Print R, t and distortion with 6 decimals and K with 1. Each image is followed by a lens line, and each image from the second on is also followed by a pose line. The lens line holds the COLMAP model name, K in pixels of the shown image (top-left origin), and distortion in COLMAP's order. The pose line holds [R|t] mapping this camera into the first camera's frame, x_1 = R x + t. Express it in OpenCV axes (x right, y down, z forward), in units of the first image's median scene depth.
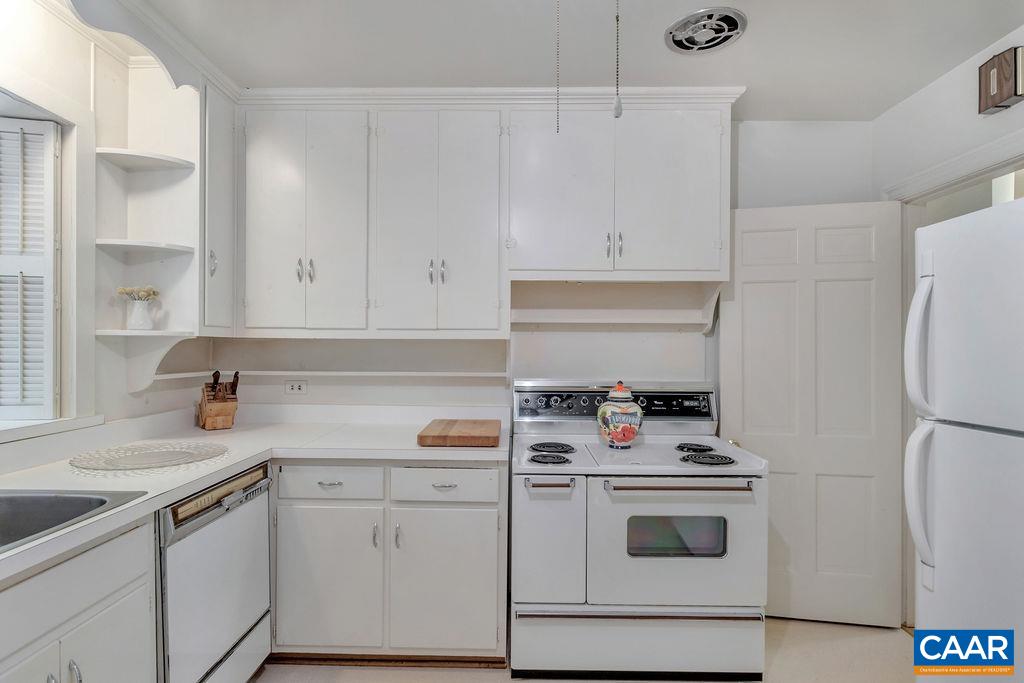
lens RADIAL K [[518.2, 0, 511.5], [0, 518.2, 347.3], [0, 0, 1]] dist [0.000806, 0.000141]
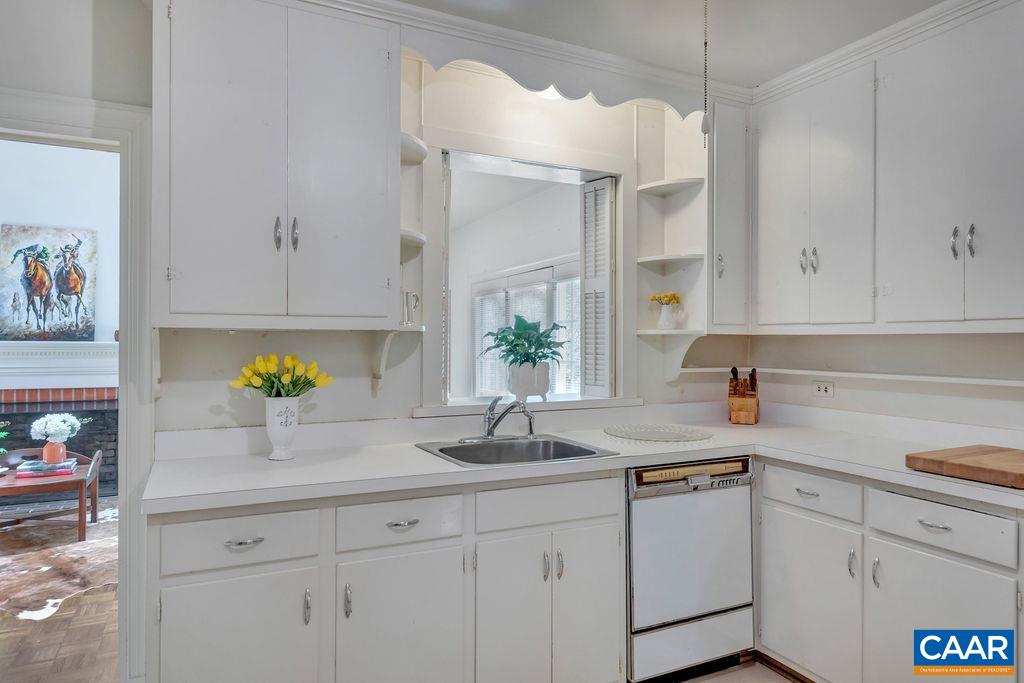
lens RADIAL K [[634.6, 0, 496.6], [0, 634.6, 338.9], [0, 0, 1]] dist [0.004322, 0.001943]
pose [[0.445667, -0.006546, -0.895175, 0.418671], [-0.002988, 0.999957, -0.008800, 0.002076], [0.895194, 0.006597, 0.445628, 0.001822]]
